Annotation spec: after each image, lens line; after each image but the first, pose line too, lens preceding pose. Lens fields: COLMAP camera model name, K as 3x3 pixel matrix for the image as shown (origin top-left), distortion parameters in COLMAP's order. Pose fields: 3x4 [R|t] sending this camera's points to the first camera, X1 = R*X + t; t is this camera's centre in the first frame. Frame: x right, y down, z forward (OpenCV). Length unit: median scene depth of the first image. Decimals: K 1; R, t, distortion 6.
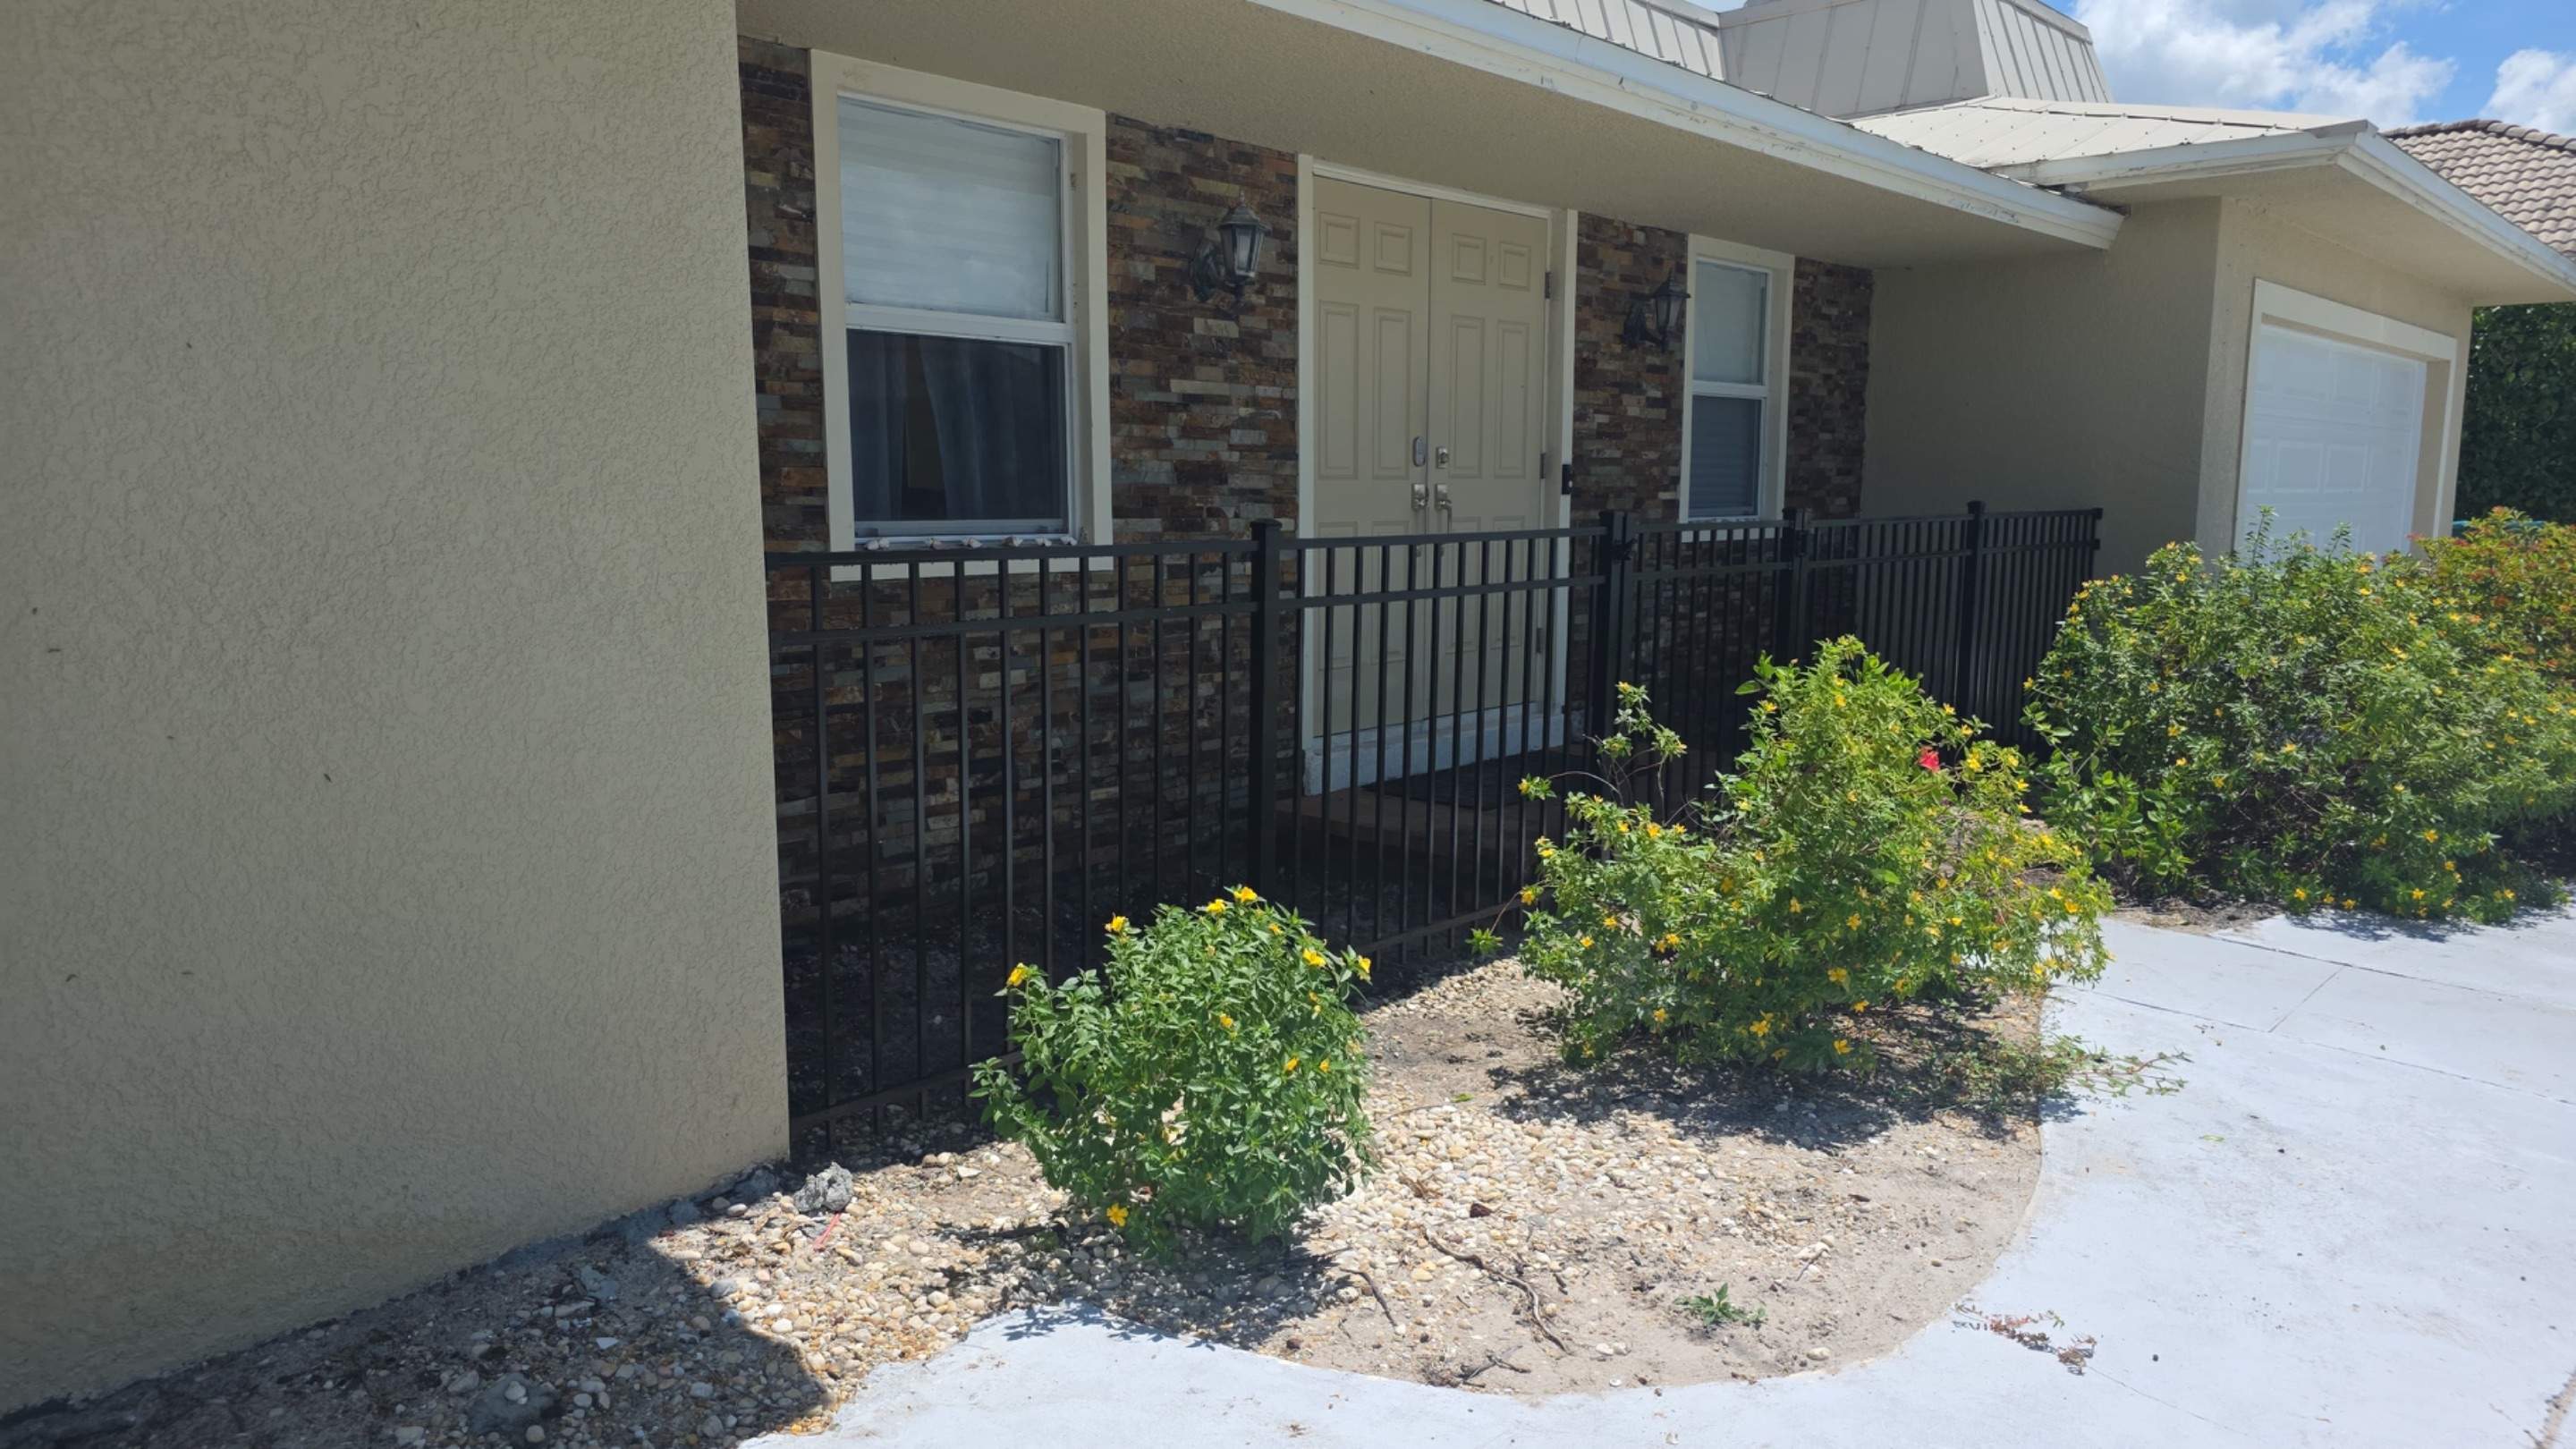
lens RADIAL K [[1720.2, 0, 1288.0], [0, 1720.2, 724.5], [0, 0, 1]] dist [0.086028, -0.115480]
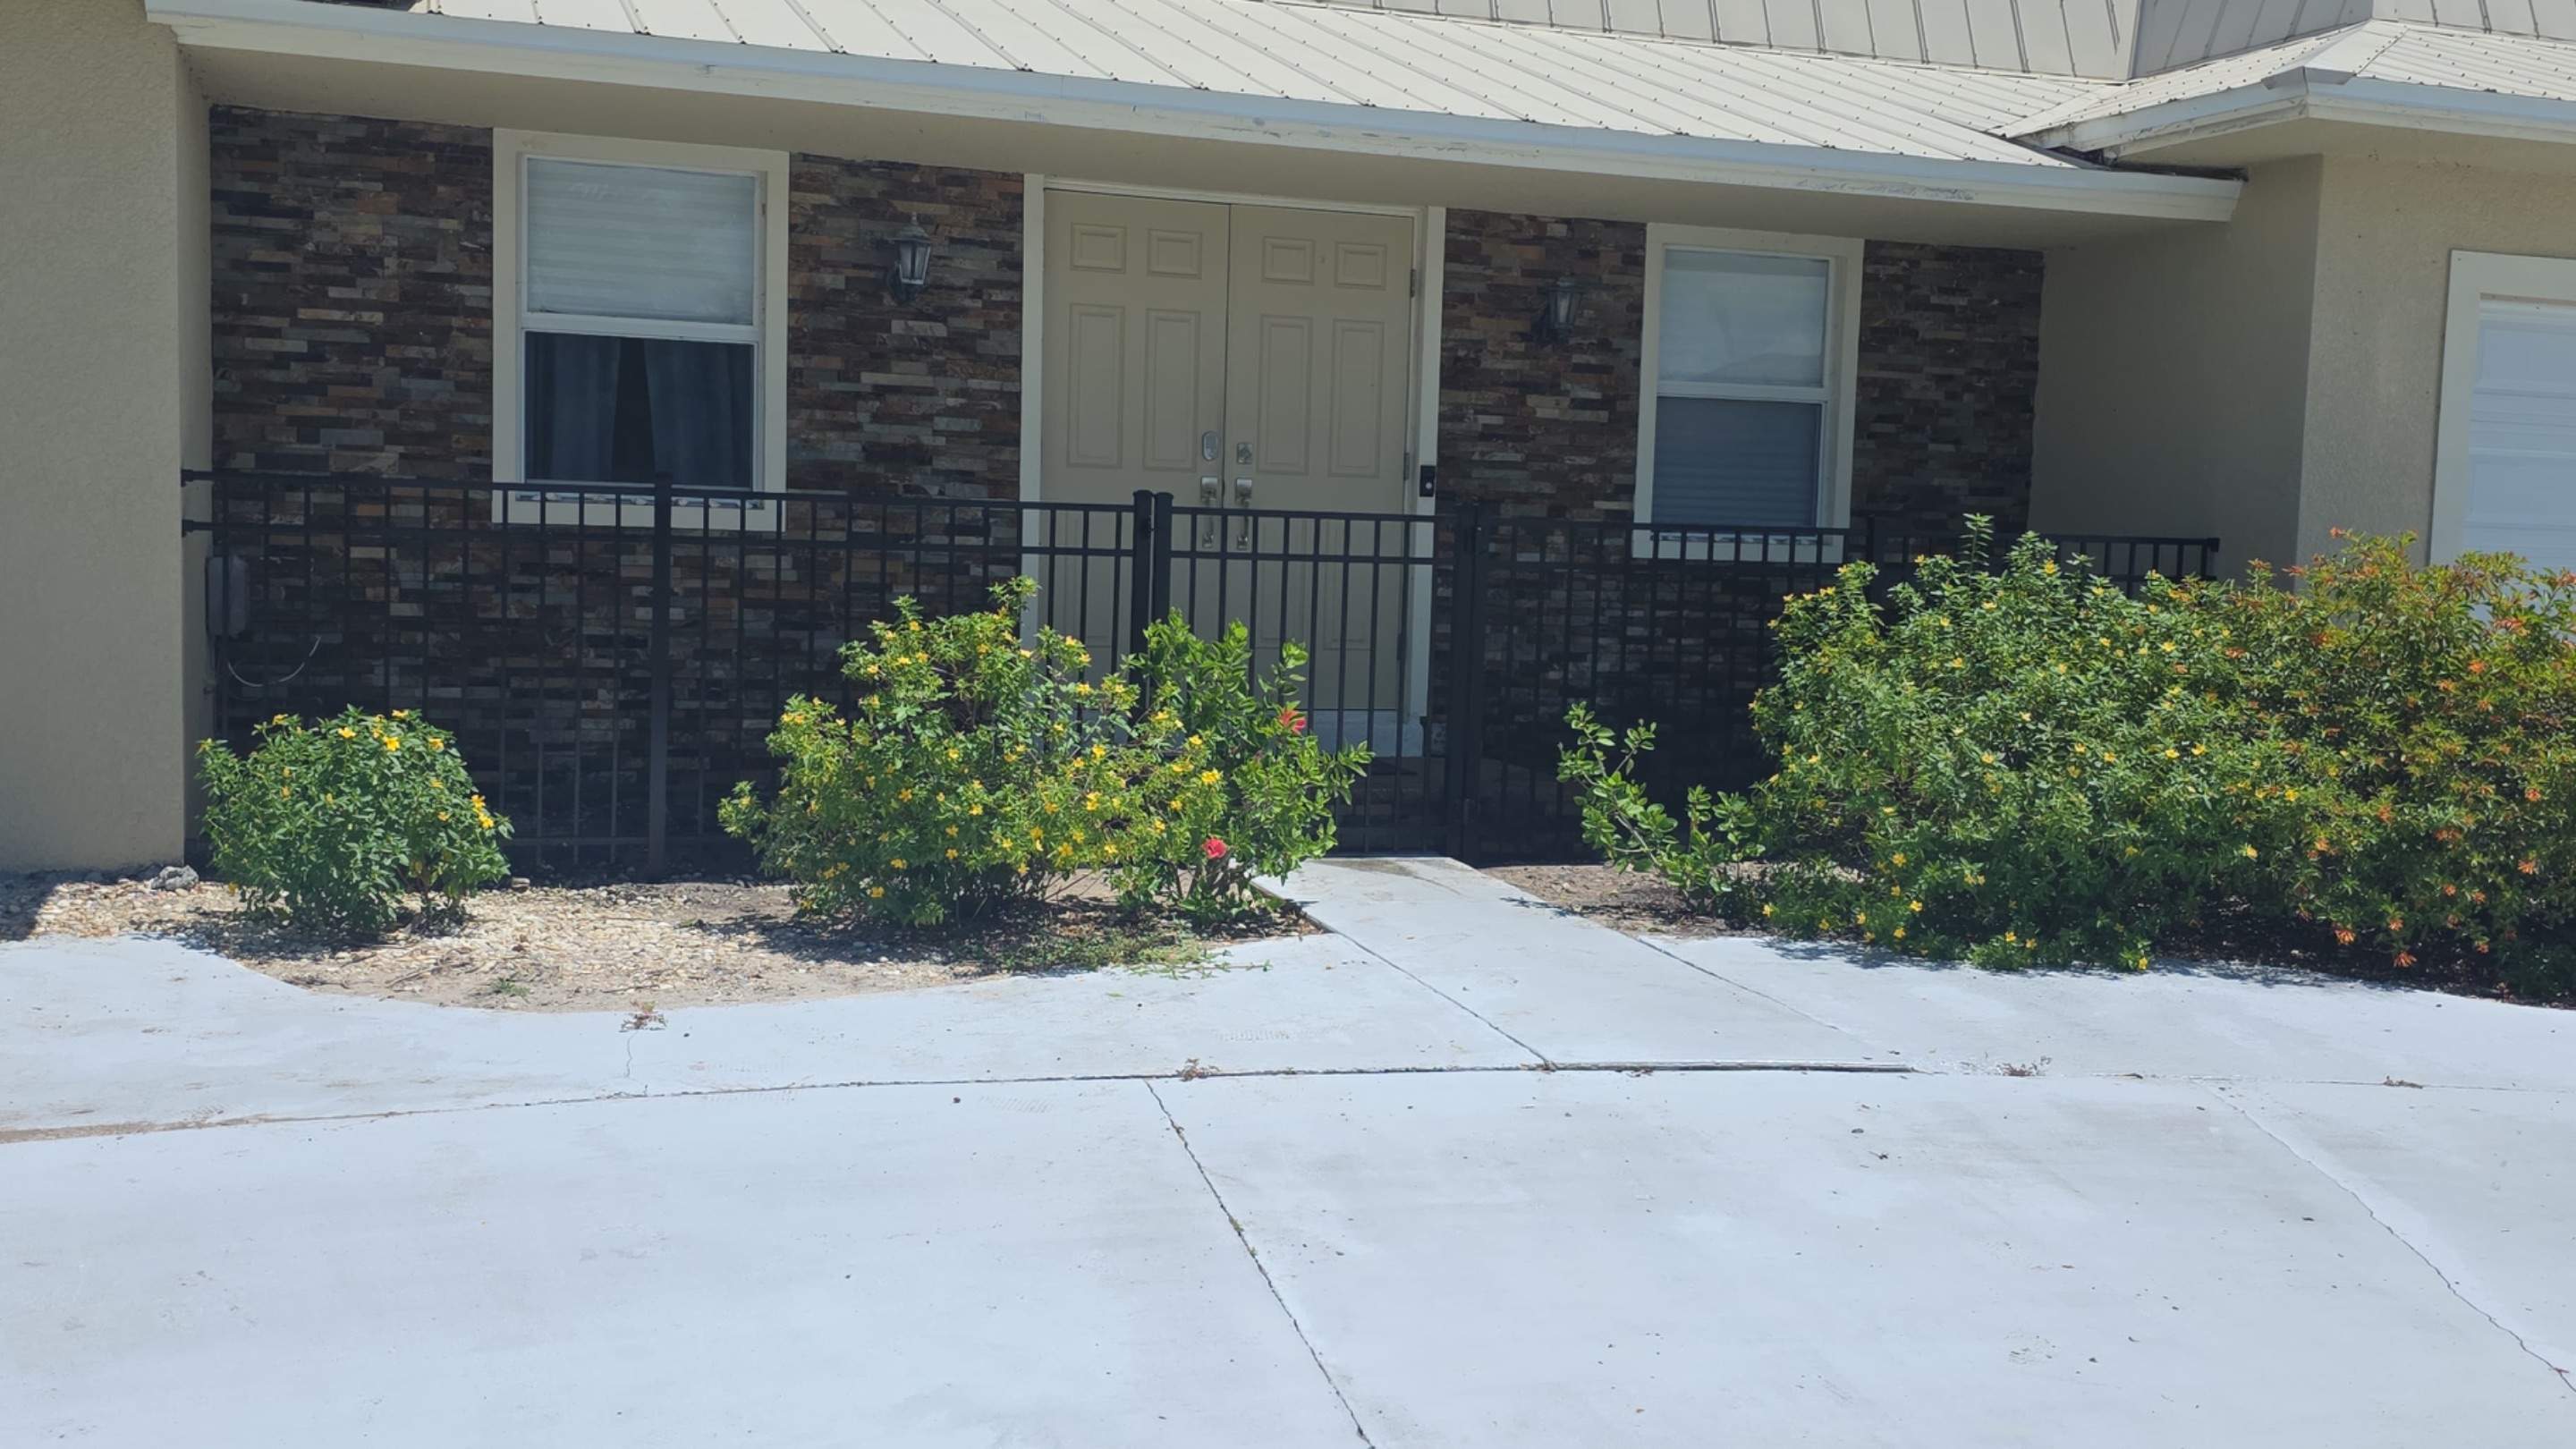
lens RADIAL K [[2530.6, 0, 1325.7], [0, 2530.6, 717.1], [0, 0, 1]] dist [0.151498, -0.374066]
pose [[0.886907, 0.055899, -0.458553, 1.021905], [-0.091753, 0.994191, -0.056269, 0.098621], [0.452743, 0.091979, 0.886884, -0.356619]]
